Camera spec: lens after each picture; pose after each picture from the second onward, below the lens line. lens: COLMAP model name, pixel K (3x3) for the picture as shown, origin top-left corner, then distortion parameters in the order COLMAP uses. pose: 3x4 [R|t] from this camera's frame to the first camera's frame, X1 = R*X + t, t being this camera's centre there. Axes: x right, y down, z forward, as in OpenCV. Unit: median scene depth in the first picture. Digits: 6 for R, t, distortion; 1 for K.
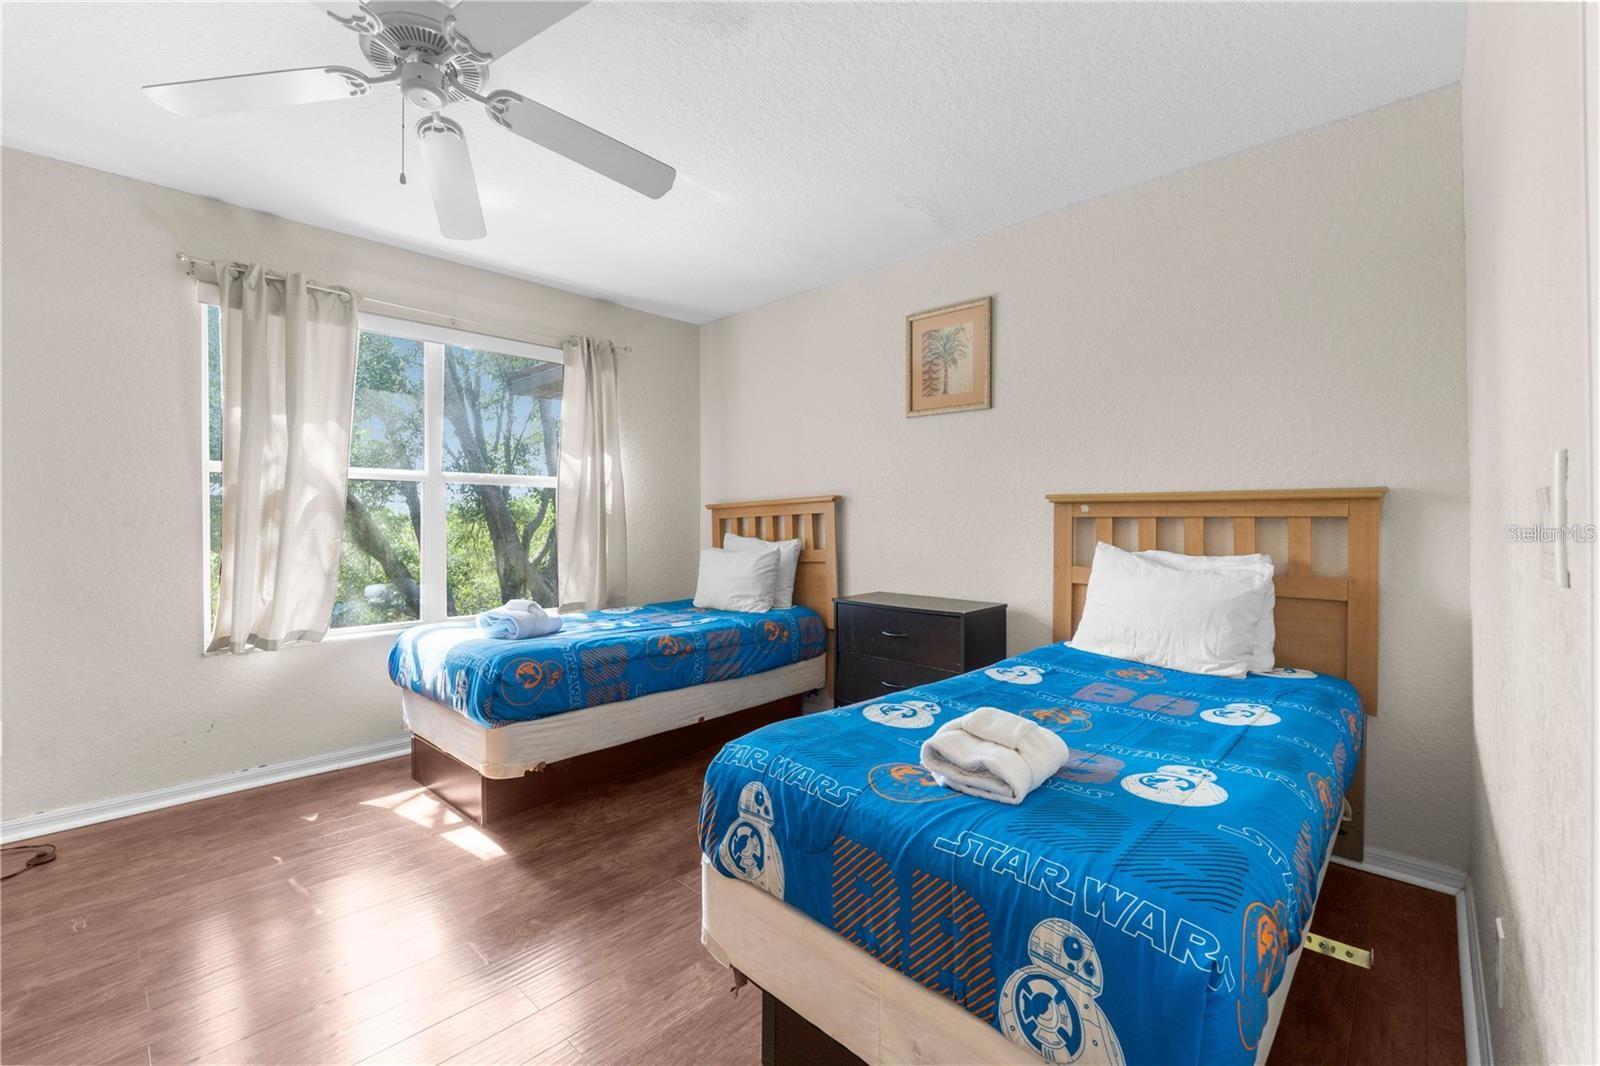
lens RADIAL K [[690.2, 0, 799.6], [0, 690.2, 526.1], [0, 0, 1]] dist [-0.010557, 0.002215]
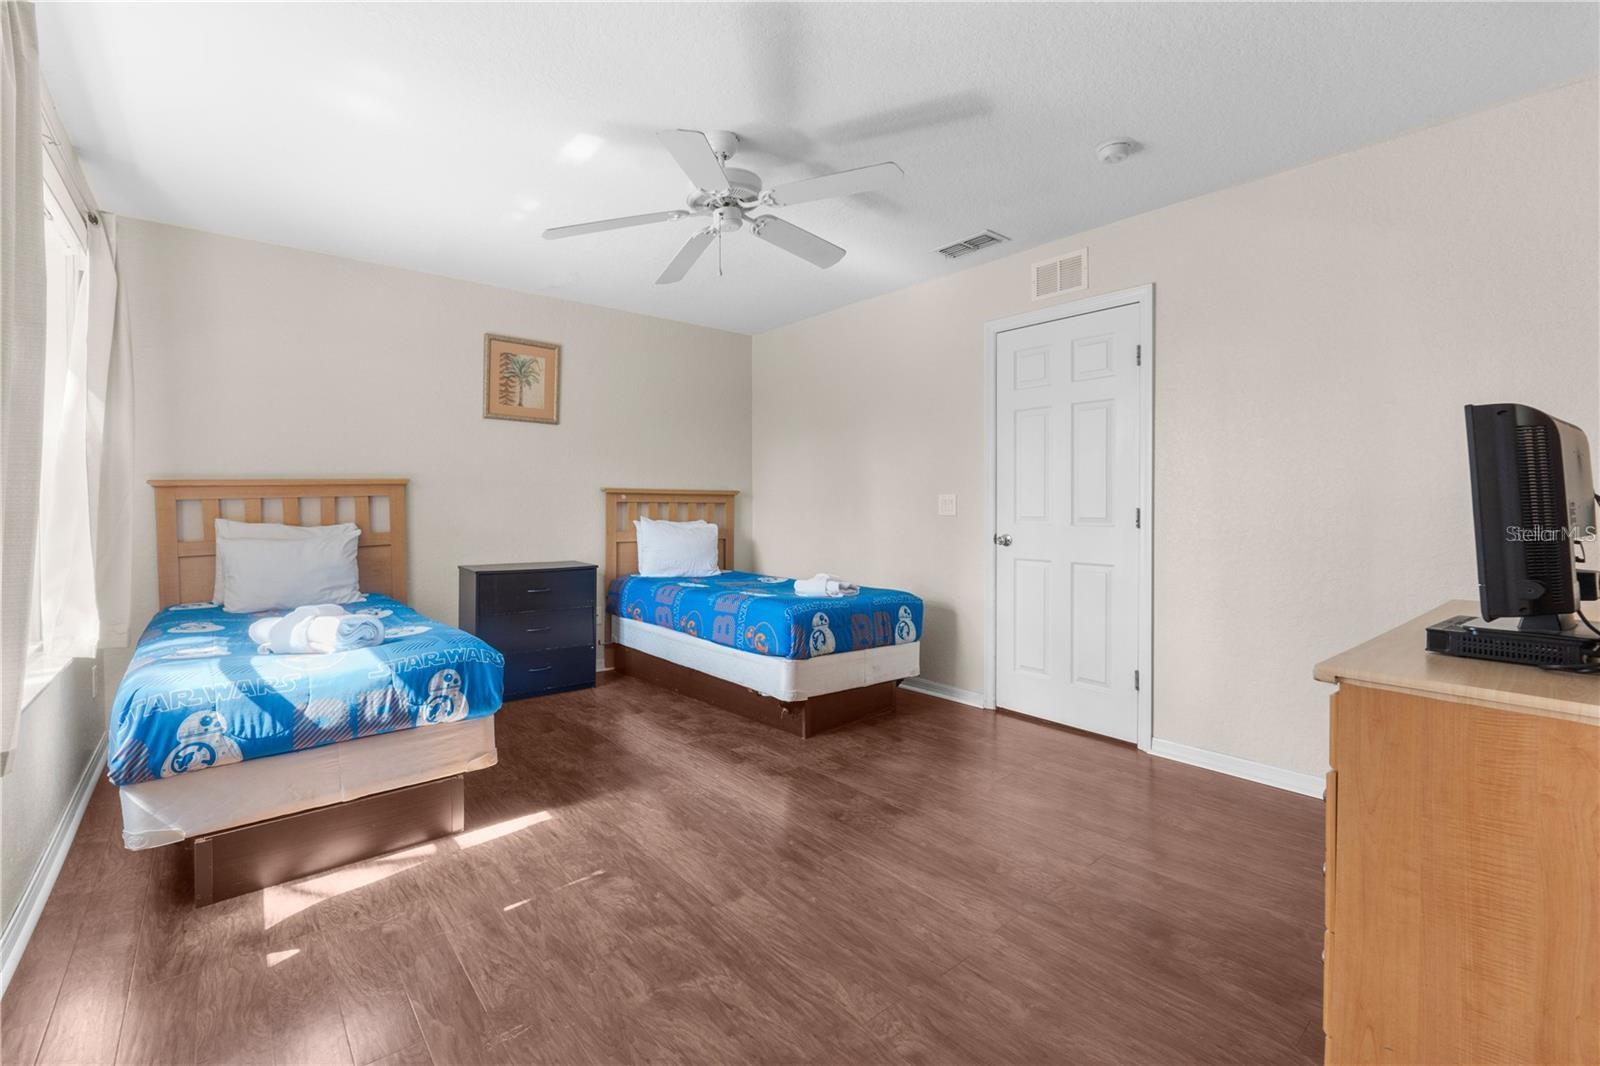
lens RADIAL K [[690.2, 0, 799.2], [0, 690.2, 521.4], [0, 0, 1]] dist [-0.010557, 0.002215]
pose [[0.097336, -0.016380, 0.995117, -1.203874], [0.014239, 0.999785, 0.015064, 0.014858], [-0.995150, 0.012704, 0.097548, 0.417558]]
